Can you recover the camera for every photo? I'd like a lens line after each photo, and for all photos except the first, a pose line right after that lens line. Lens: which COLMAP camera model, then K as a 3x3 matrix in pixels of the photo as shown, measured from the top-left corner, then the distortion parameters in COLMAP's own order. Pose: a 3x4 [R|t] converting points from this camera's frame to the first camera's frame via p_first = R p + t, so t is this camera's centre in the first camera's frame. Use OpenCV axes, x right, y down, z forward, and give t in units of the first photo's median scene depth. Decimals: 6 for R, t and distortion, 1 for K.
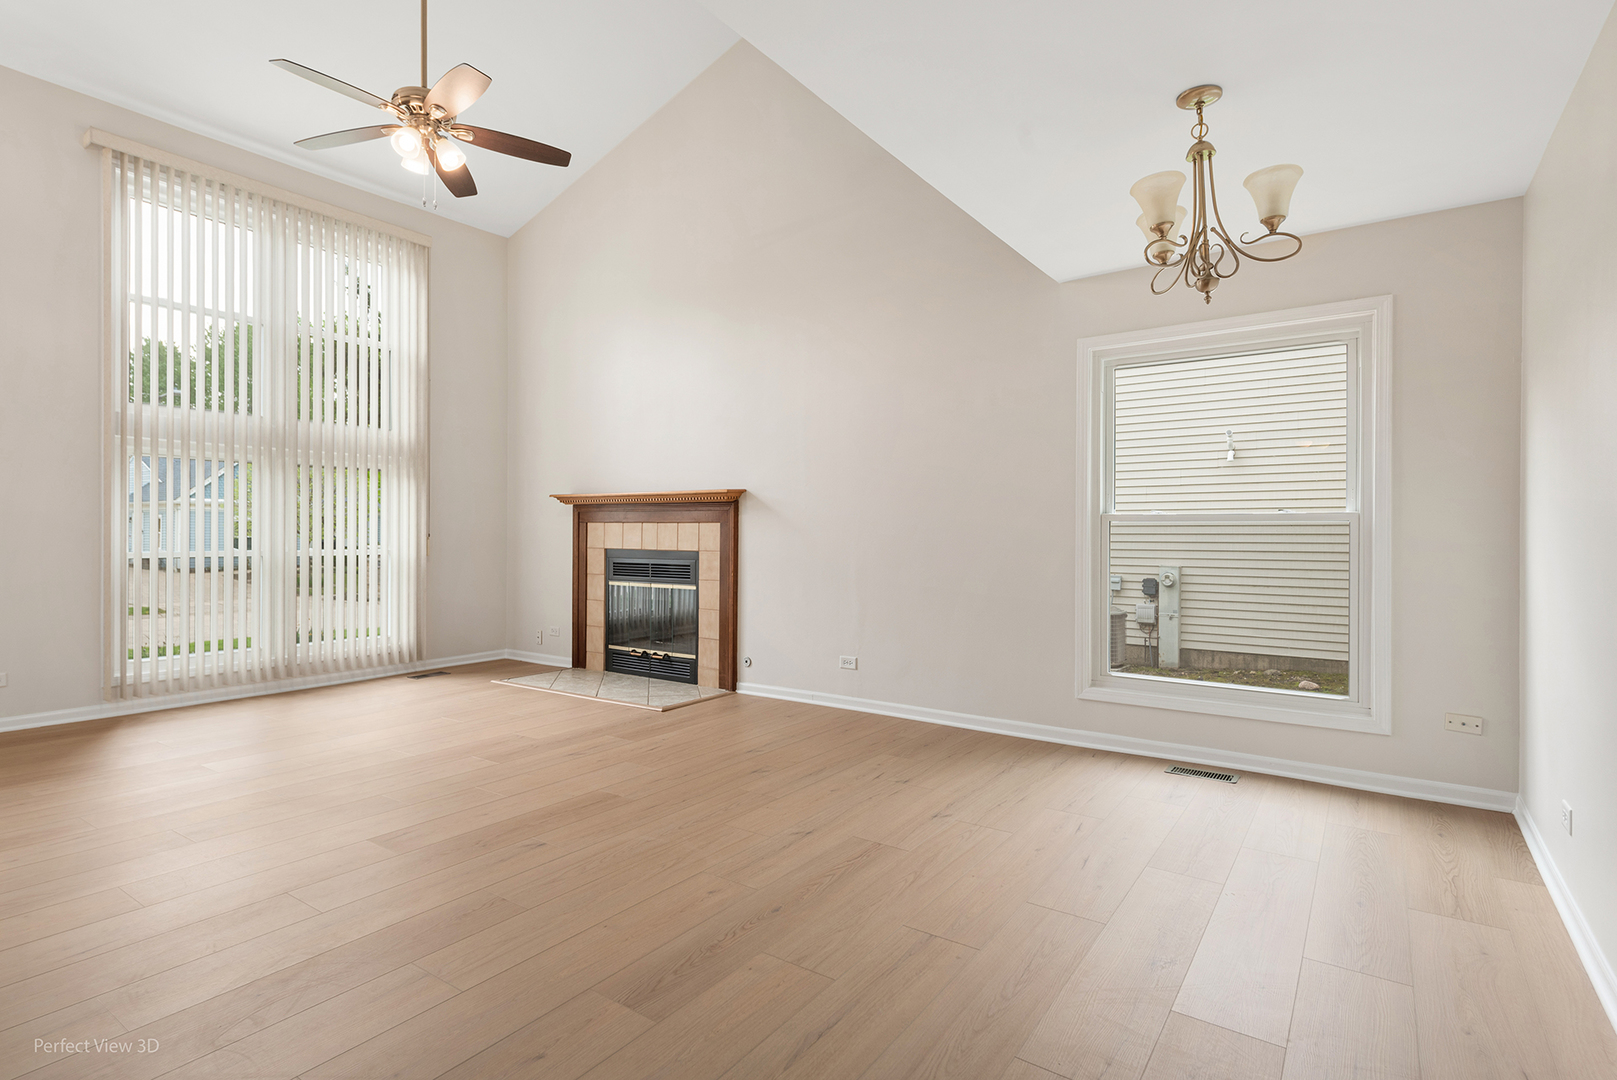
lens RADIAL K [[820.4, 0, 779.9], [0, 820.4, 543.5], [0, 0, 1]] dist [0.022892, -0.000440]
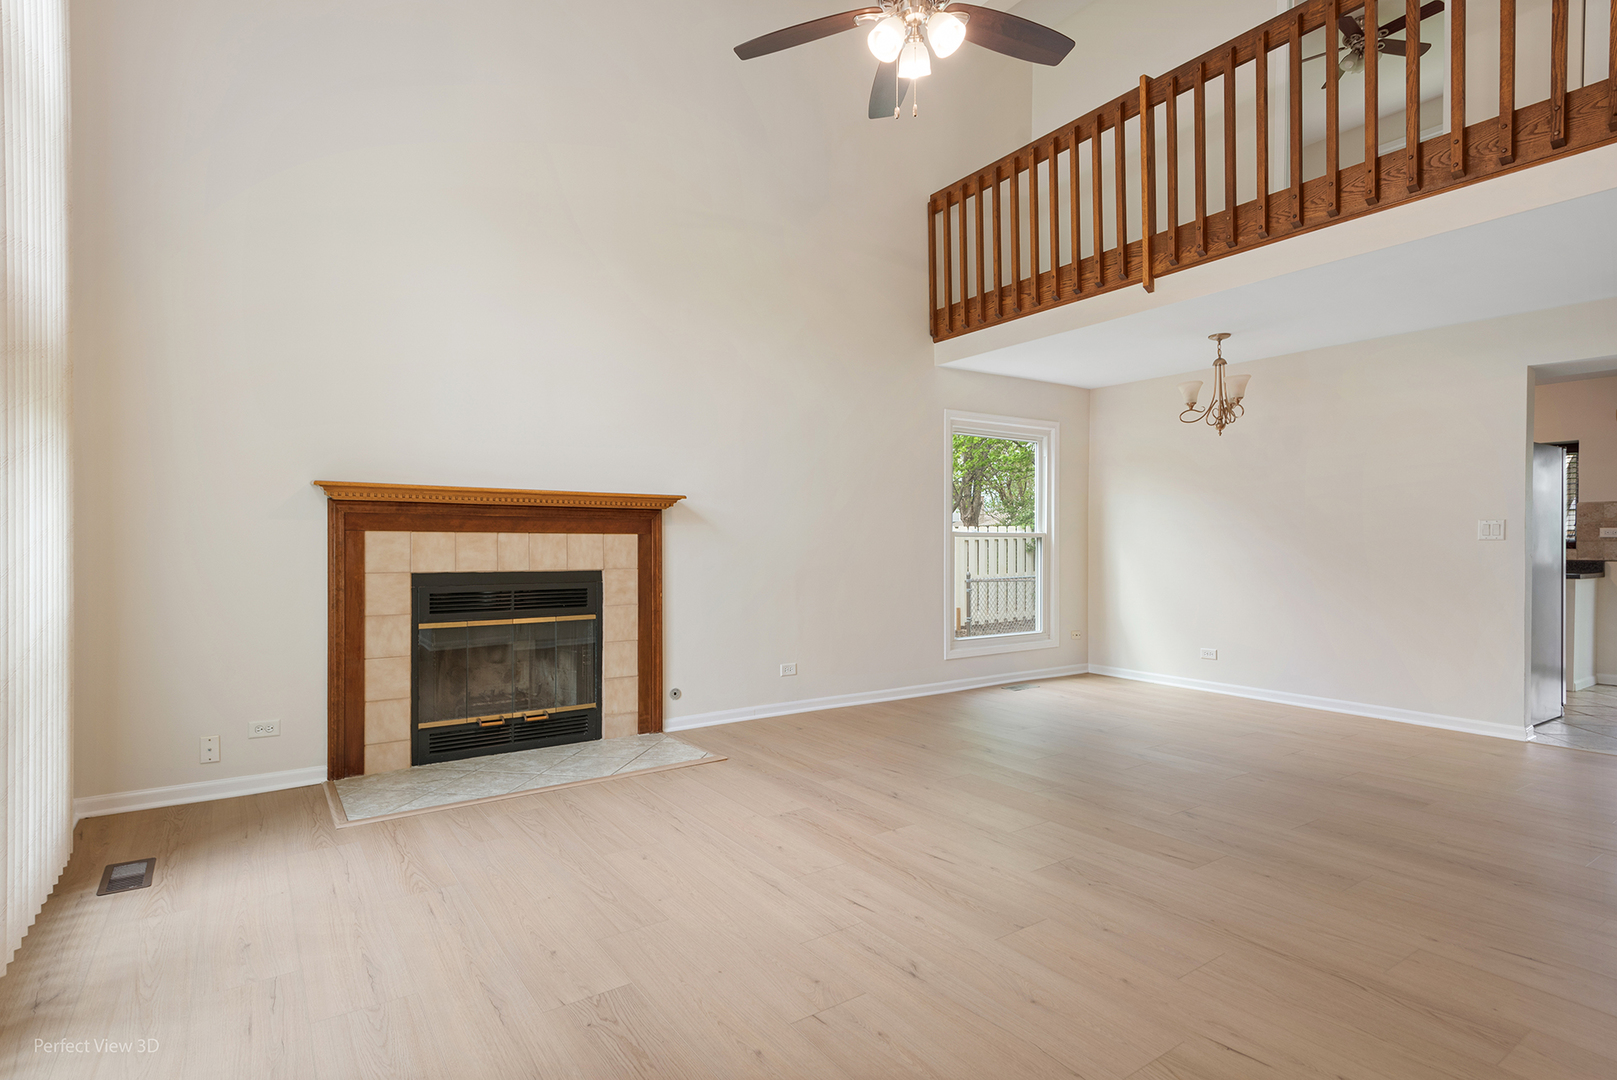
lens RADIAL K [[820.4, 0, 779.9], [0, 820.4, 543.5], [0, 0, 1]] dist [0.022892, -0.000440]
pose [[0.345996, -0.004070, 0.938227, -0.775928], [0.015522, 0.999879, -0.001386, -0.012187], [-0.938107, 0.015043, 0.346018, 0.558143]]
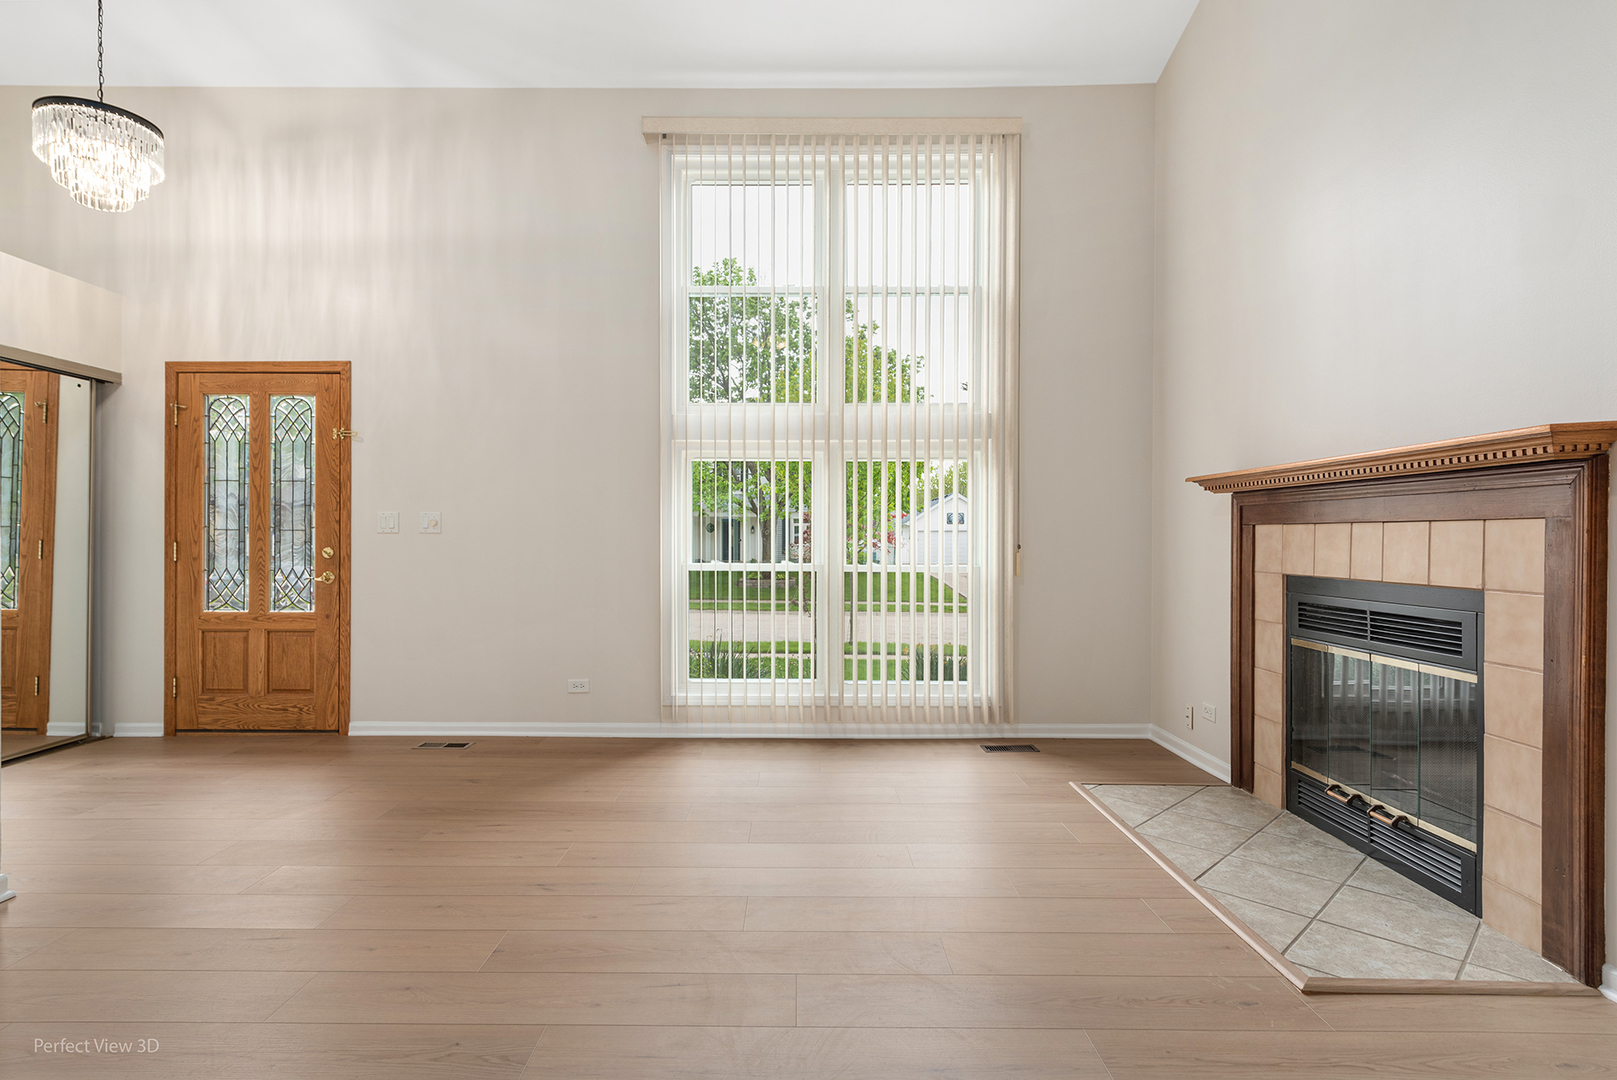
lens RADIAL K [[830.9, 0, 786.9], [0, 830.9, 536.7], [0, 0, 1]] dist [0.001660, 0.000766]
pose [[0.582120, -0.002324, -0.813099, 0.034912], [-0.012650, 0.999849, -0.011914, -0.007895], [0.813004, 0.017221, 0.582003, 0.473382]]
